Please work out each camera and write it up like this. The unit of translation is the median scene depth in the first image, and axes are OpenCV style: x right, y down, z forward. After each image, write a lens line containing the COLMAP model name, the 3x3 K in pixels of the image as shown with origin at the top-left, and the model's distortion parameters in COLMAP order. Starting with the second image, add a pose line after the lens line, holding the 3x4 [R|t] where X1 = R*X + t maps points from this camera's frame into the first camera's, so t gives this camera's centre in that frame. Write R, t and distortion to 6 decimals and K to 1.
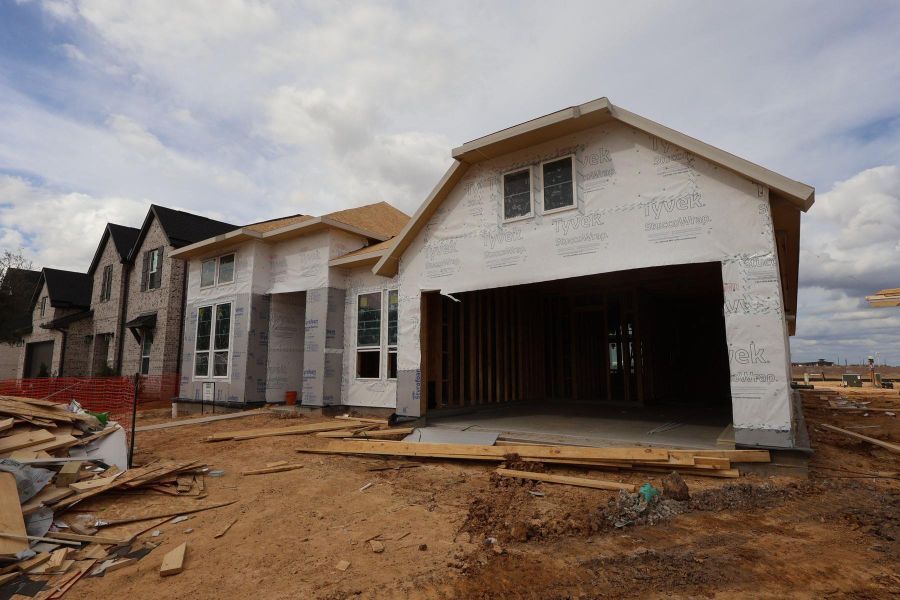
lens RADIAL K [[459.9, 0, 453.7], [0, 459.9, 303.9], [0, 0, 1]] dist [0.000973, 0.000279]
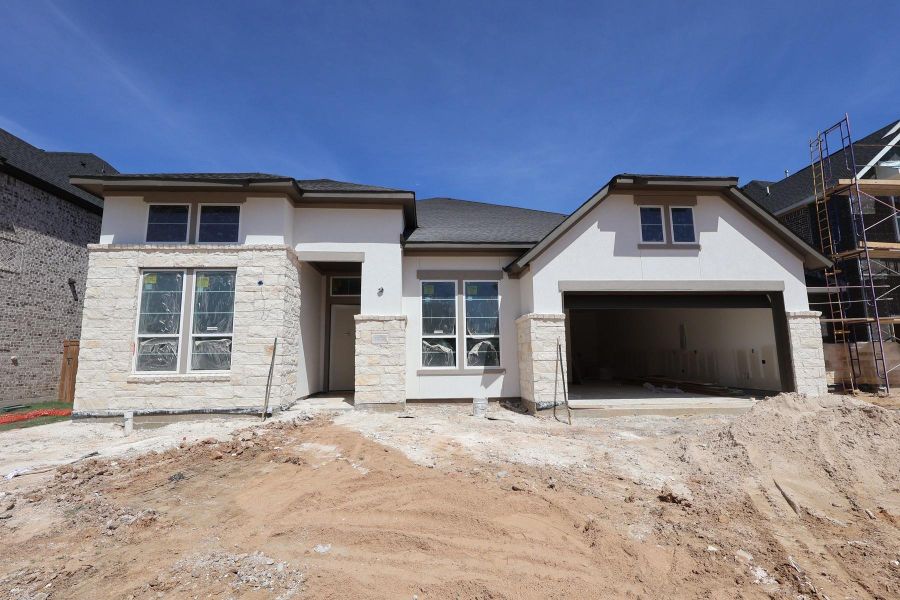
lens RADIAL K [[422.4, 0, 450.0], [0, 422.4, 300.0], [0, 0, 1]] dist [0.000665, 0.000057]
pose [[0.772753, 0.080926, 0.629527, -0.448807], [-0.079141, 0.996383, -0.030938, 0.026185], [-0.629754, -0.025914, 0.776363, 0.177721]]
